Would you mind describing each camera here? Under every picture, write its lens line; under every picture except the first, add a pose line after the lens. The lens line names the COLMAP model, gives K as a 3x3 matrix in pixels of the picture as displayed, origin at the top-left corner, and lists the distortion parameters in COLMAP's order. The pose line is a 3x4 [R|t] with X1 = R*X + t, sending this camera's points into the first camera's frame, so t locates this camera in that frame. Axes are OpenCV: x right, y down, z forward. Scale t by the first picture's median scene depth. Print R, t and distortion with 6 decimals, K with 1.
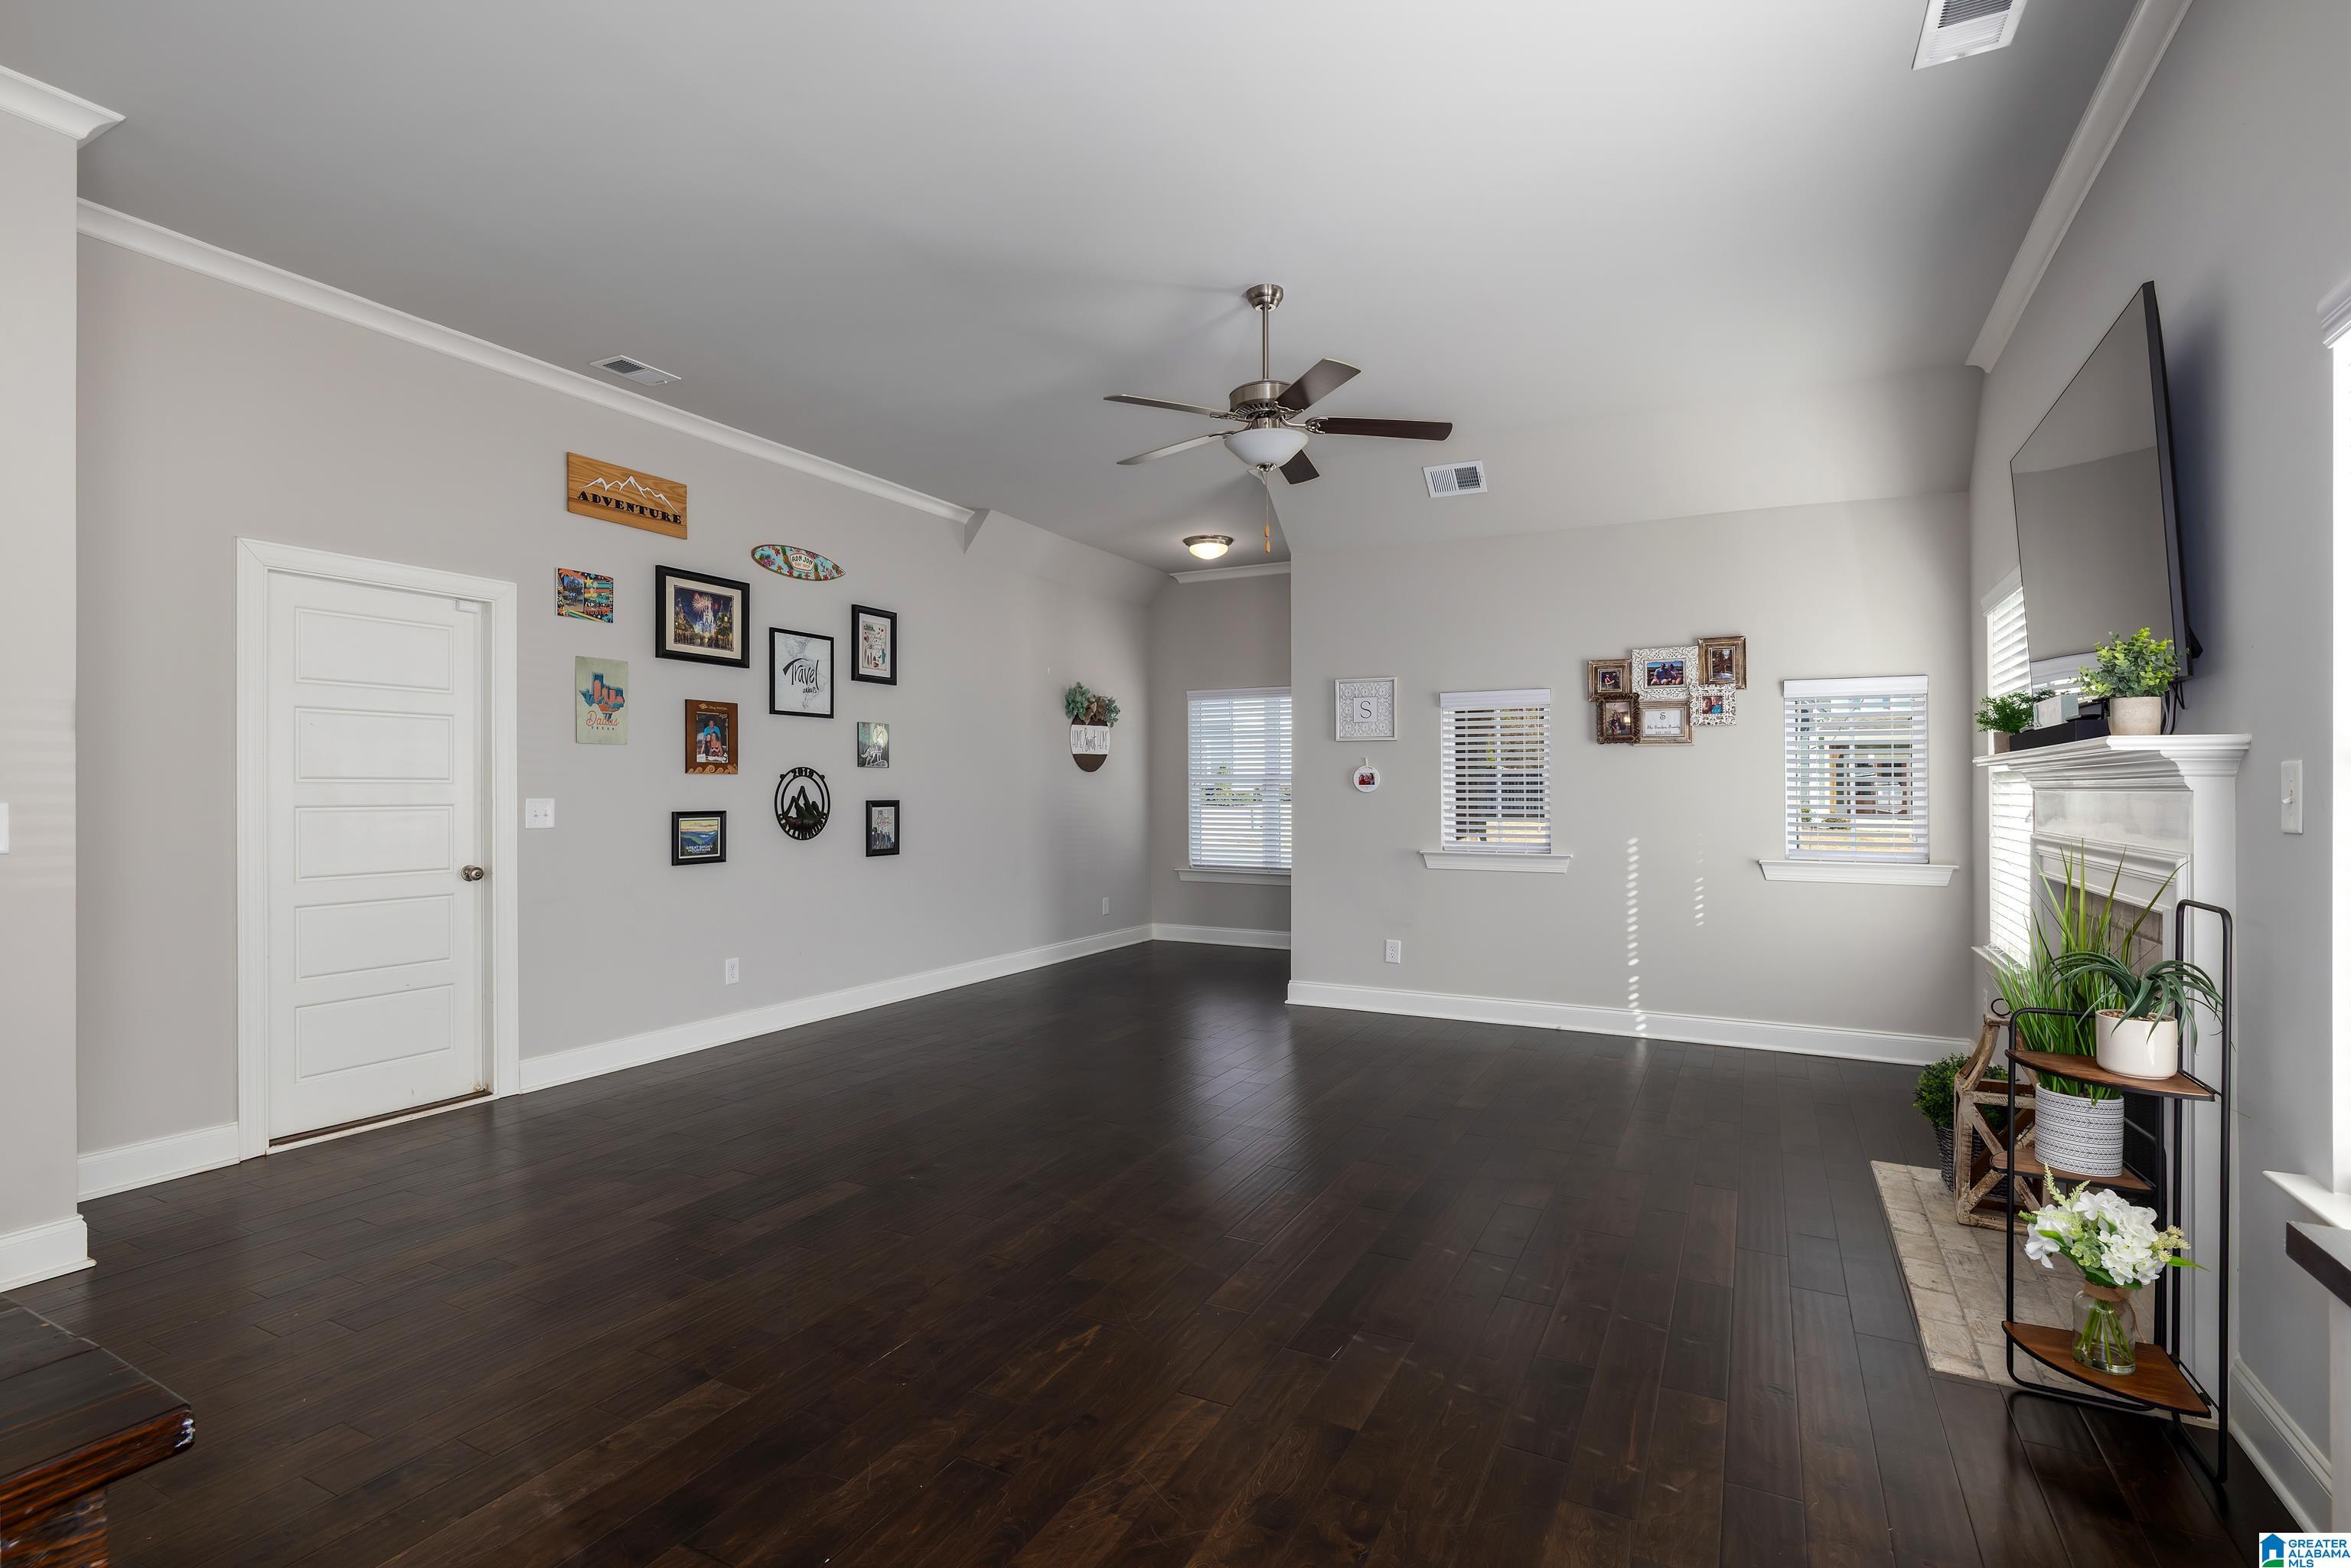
lens RADIAL K [[1117.3, 0, 1172.9], [0, 1117.3, 776.6], [0, 0, 1]] dist [-0.013139, -0.000138]
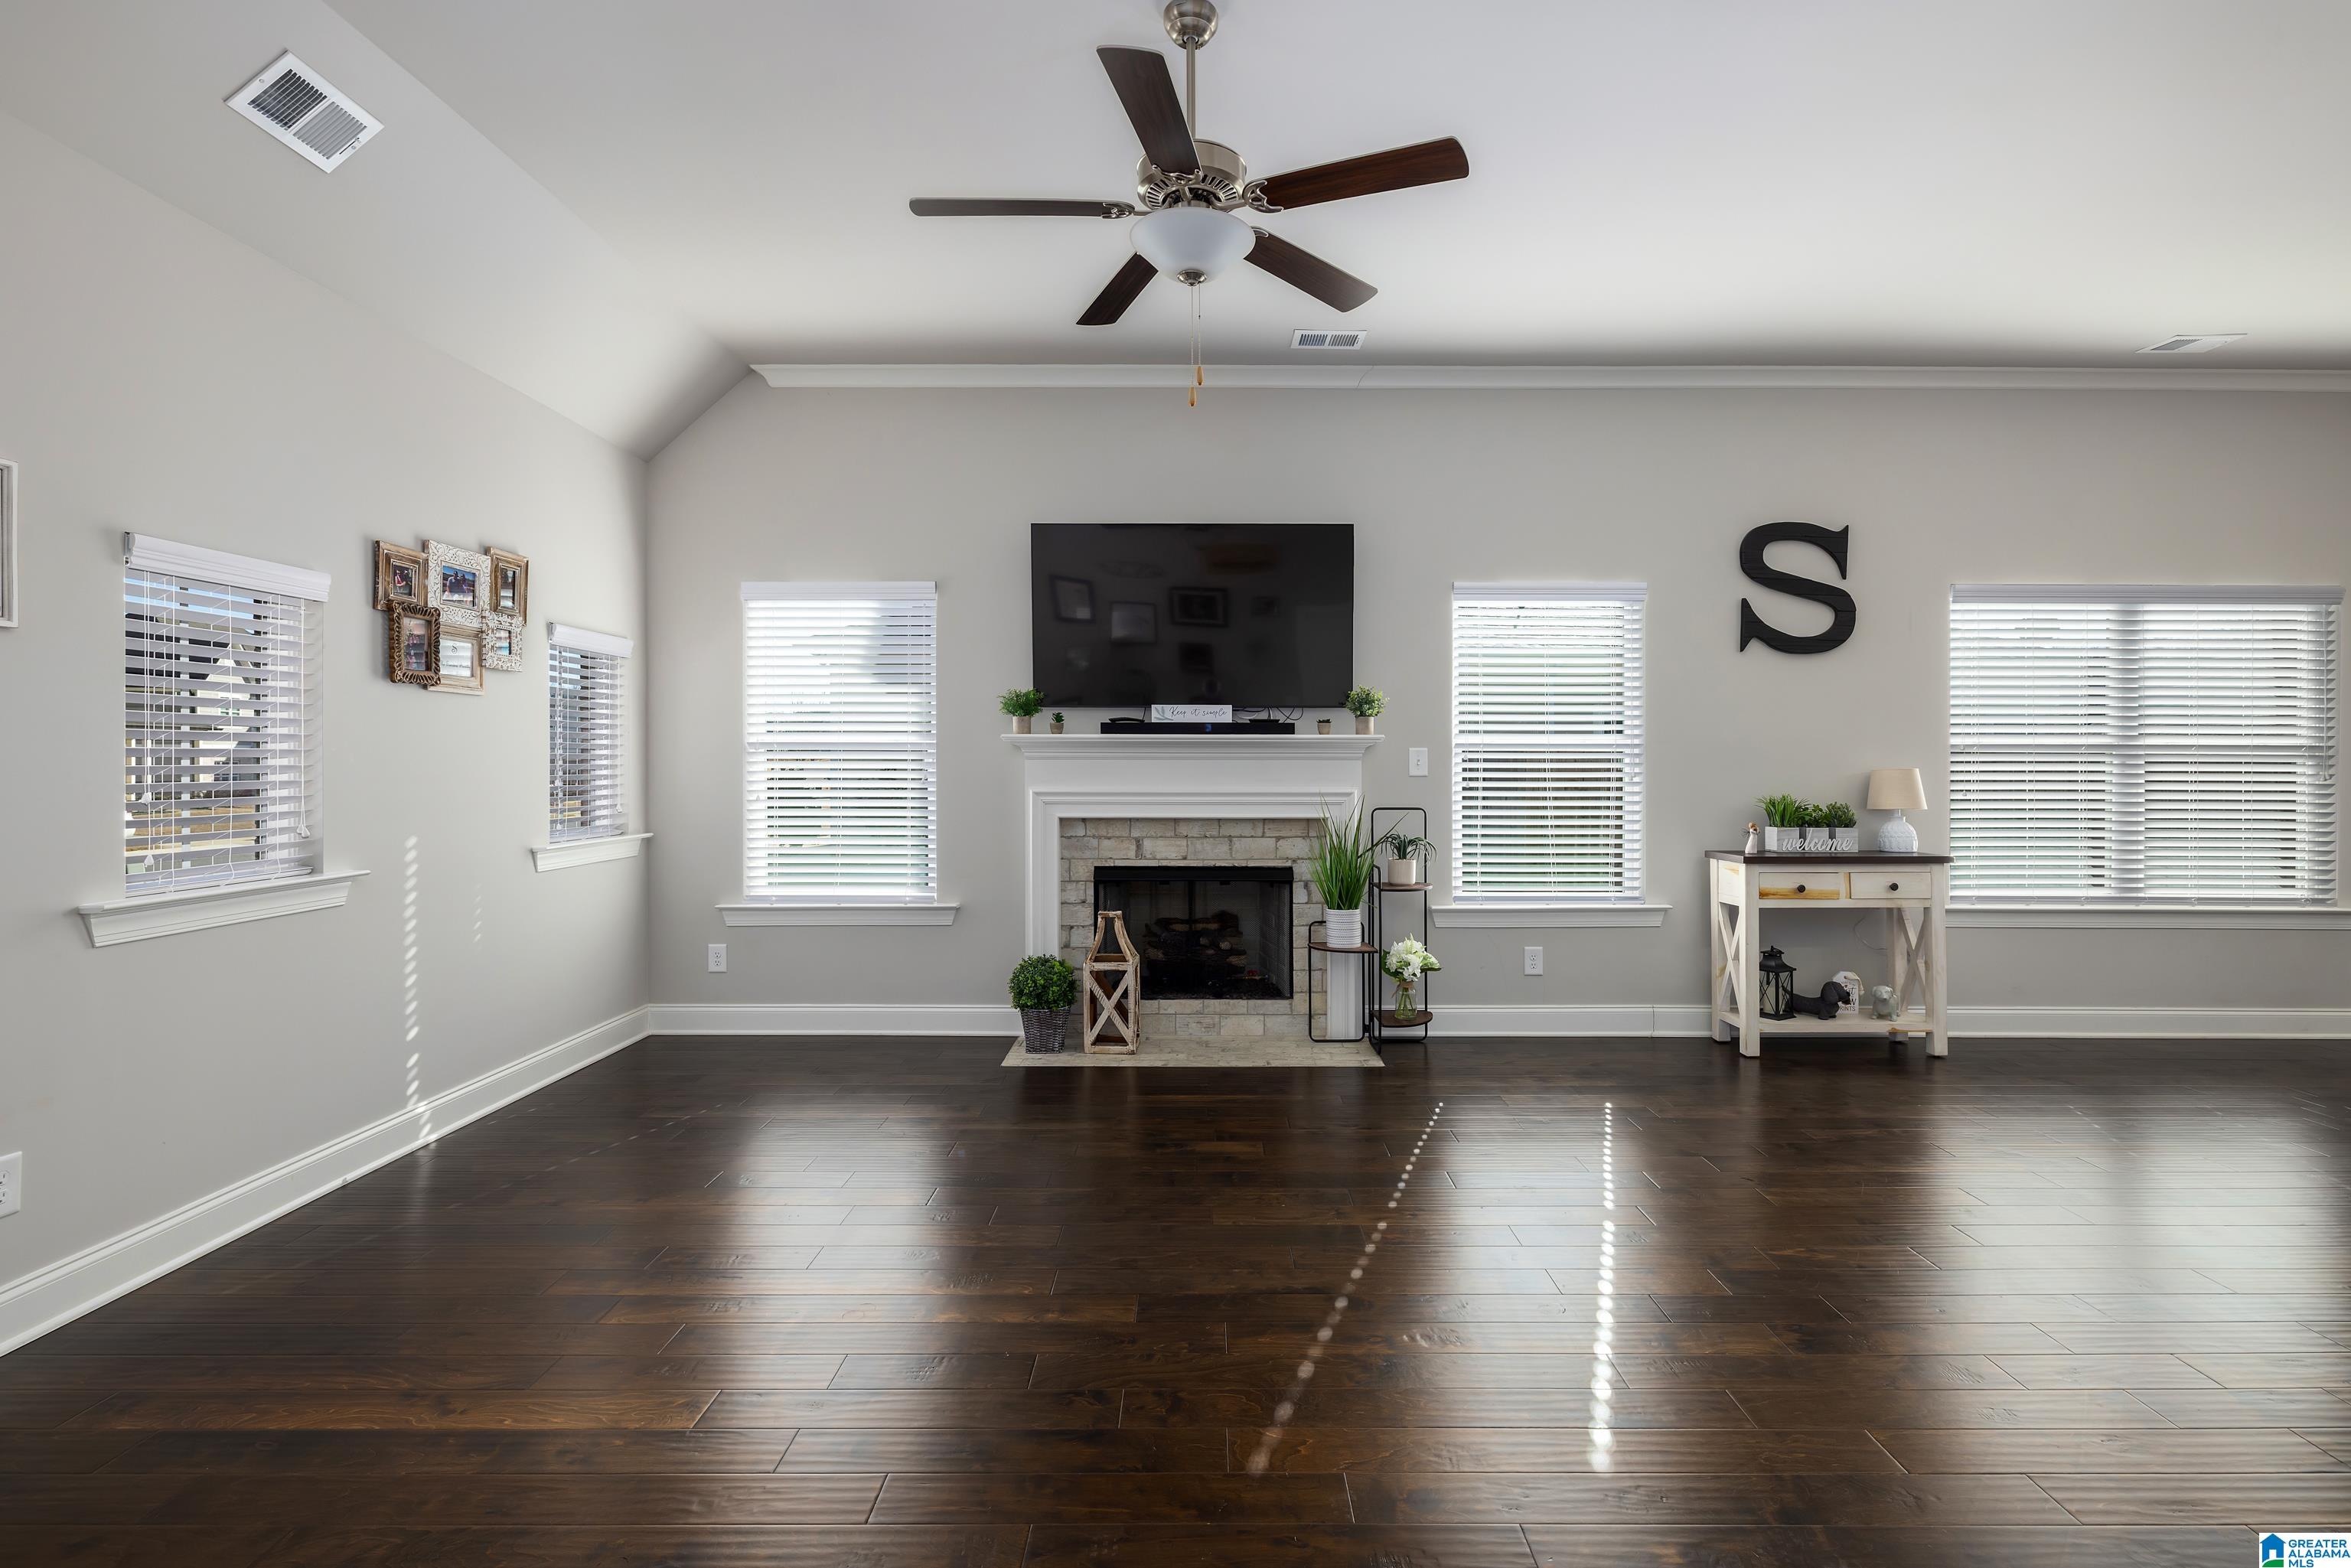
lens RADIAL K [[1077.2, 0, 1200.4], [0, 1077.2, 765.2], [0, 0, 1]] dist [-0.002660, 0.000378]
pose [[-0.471333, -0.013287, 0.881855, -0.331355], [-0.012862, 0.999884, 0.008190, 0.004122], [-0.881862, -0.007482, -0.471449, 0.890844]]
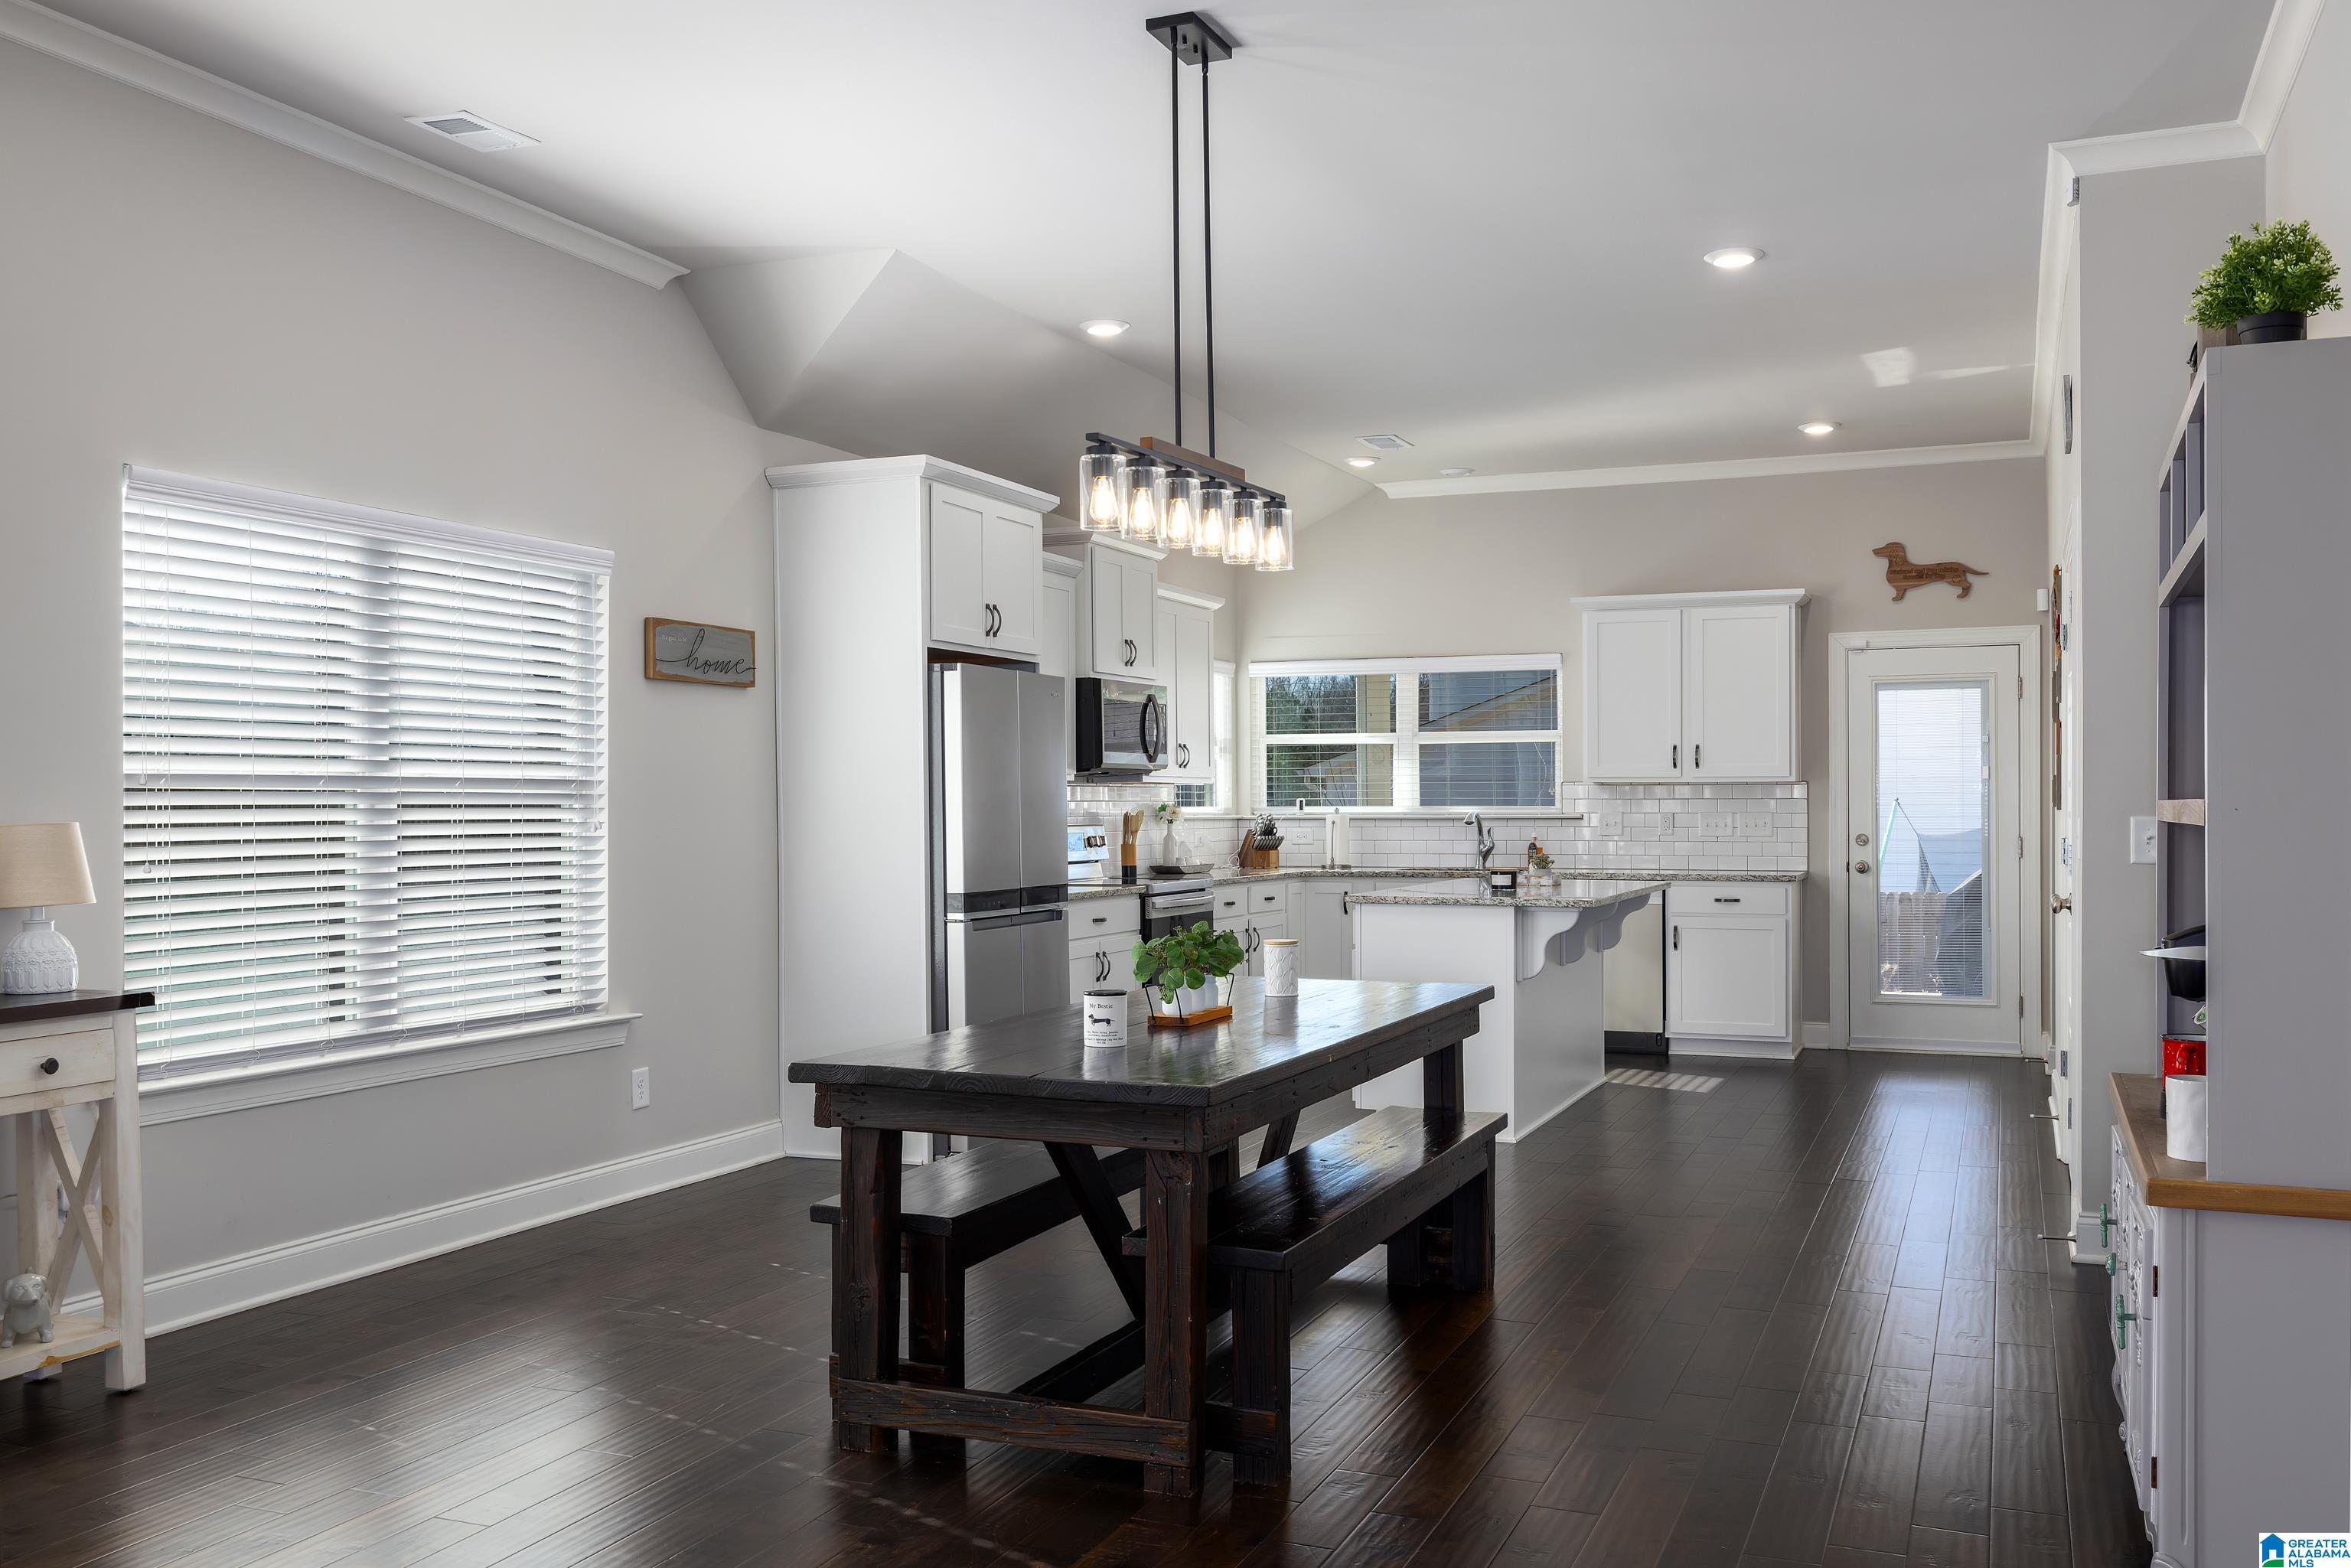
lens RADIAL K [[2024.0, 0, 1141.7], [0, 2024.0, 800.4], [0, 0, 1]] dist [-0.013522, 0.032219]
pose [[-0.996479, -0.006800, -0.083566, -0.203462], [-0.006110, 0.999945, -0.008503, 0.002310], [0.083619, -0.007963, -0.996466, 0.820789]]
